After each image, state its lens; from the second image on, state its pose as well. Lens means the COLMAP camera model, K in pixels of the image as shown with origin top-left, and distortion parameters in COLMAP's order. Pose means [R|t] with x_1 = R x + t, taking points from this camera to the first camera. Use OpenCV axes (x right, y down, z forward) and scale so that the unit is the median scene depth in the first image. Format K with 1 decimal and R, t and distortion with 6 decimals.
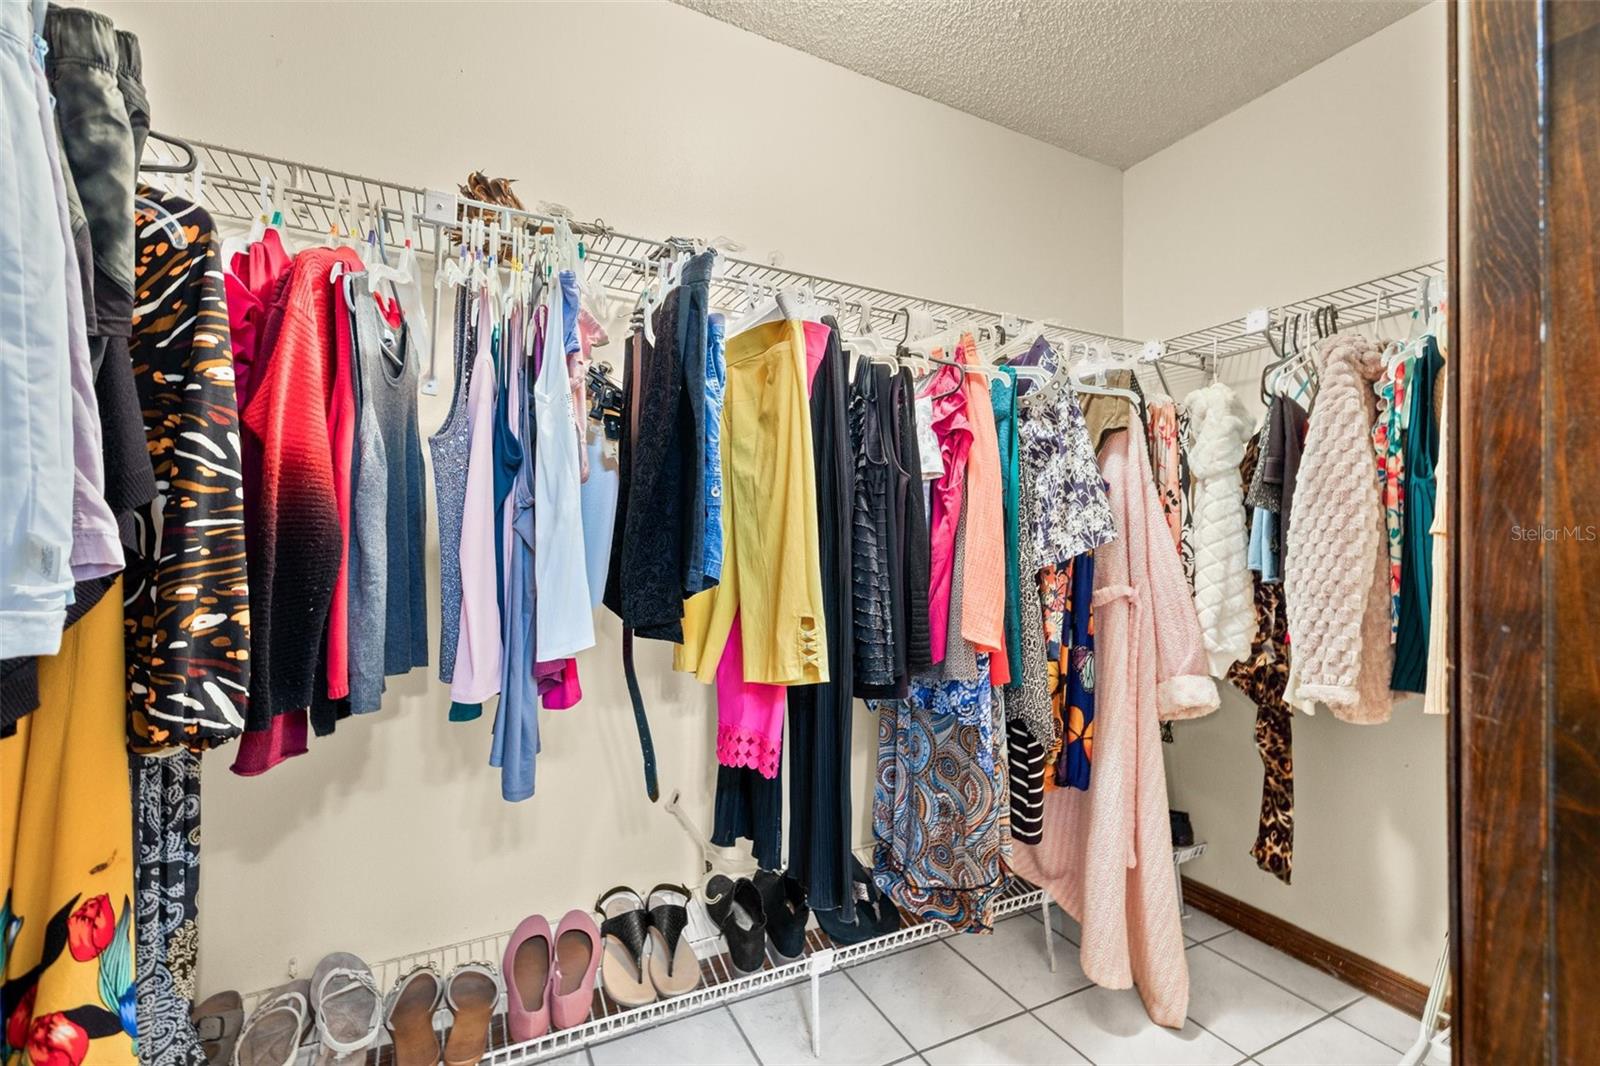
lens RADIAL K [[682.4, 0, 797.2], [0, 682.4, 543.2], [0, 0, 1]] dist [-0.000179, -0.000704]
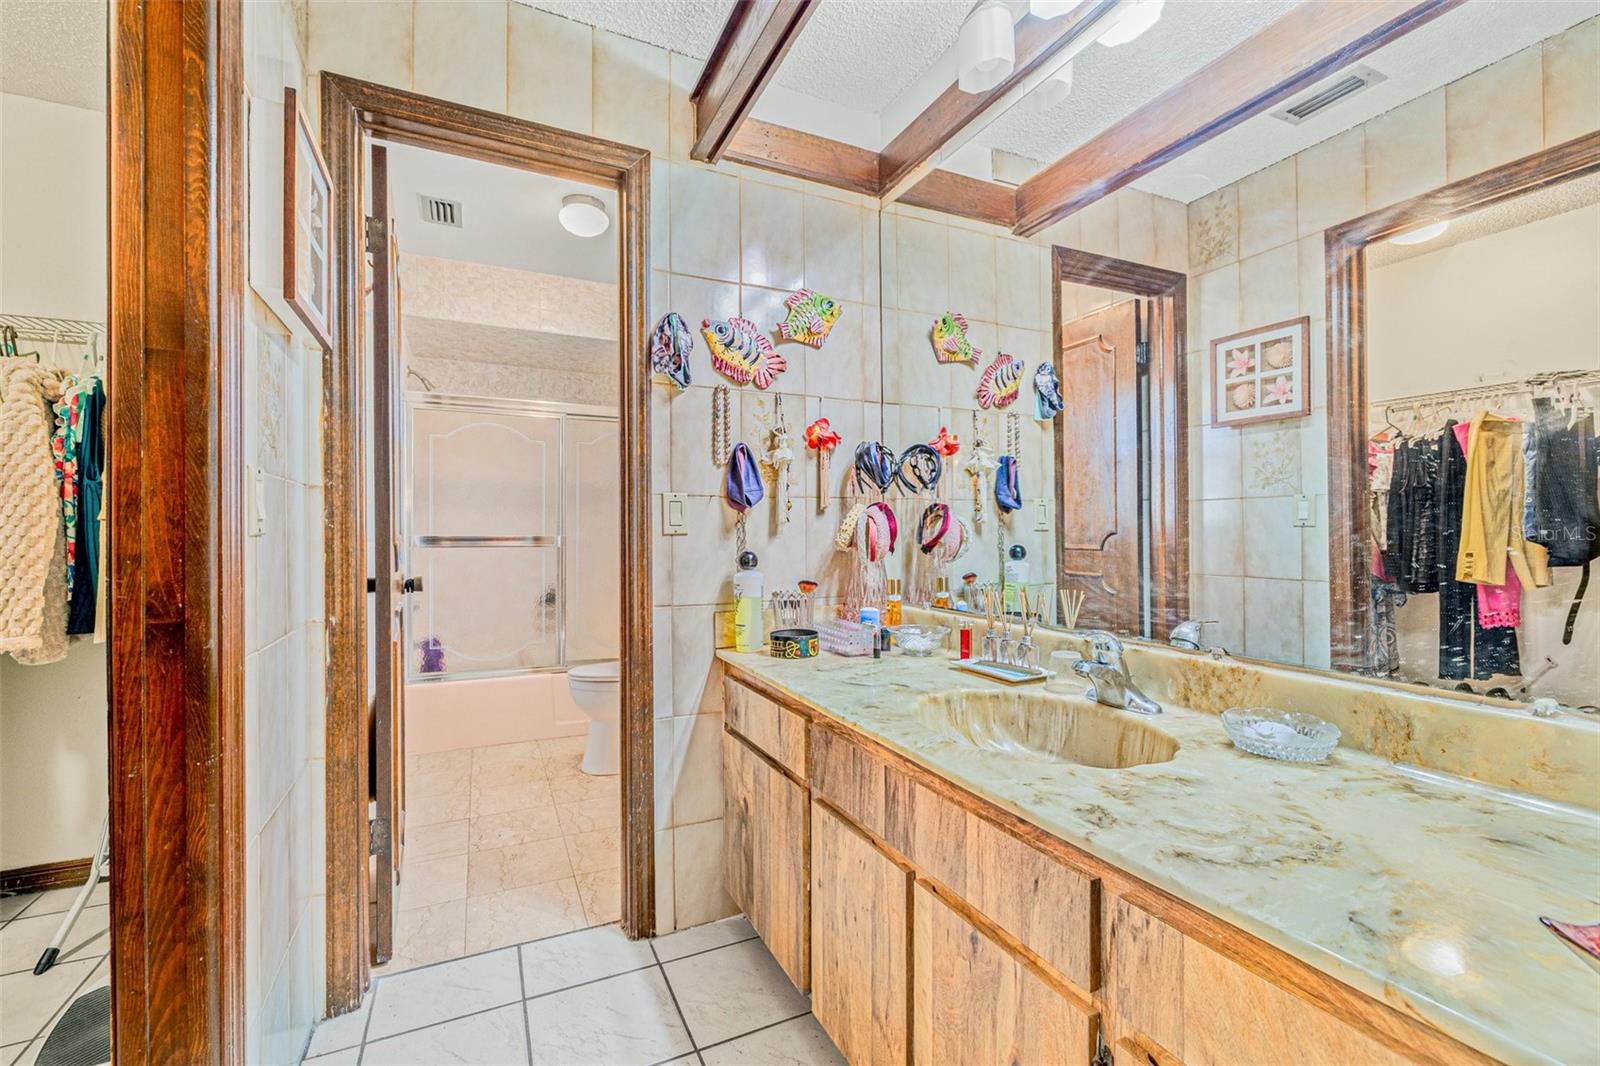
lens RADIAL K [[682.4, 0, 798.5], [0, 682.4, 535.6], [0, 0, 1]] dist [-0.000179, -0.000704]
pose [[0.022645, -0.008675, 0.999706, -0.447355], [-0.010258, 0.999908, 0.008910, -0.008628], [-0.999691, -0.010457, 0.022554, -0.479086]]
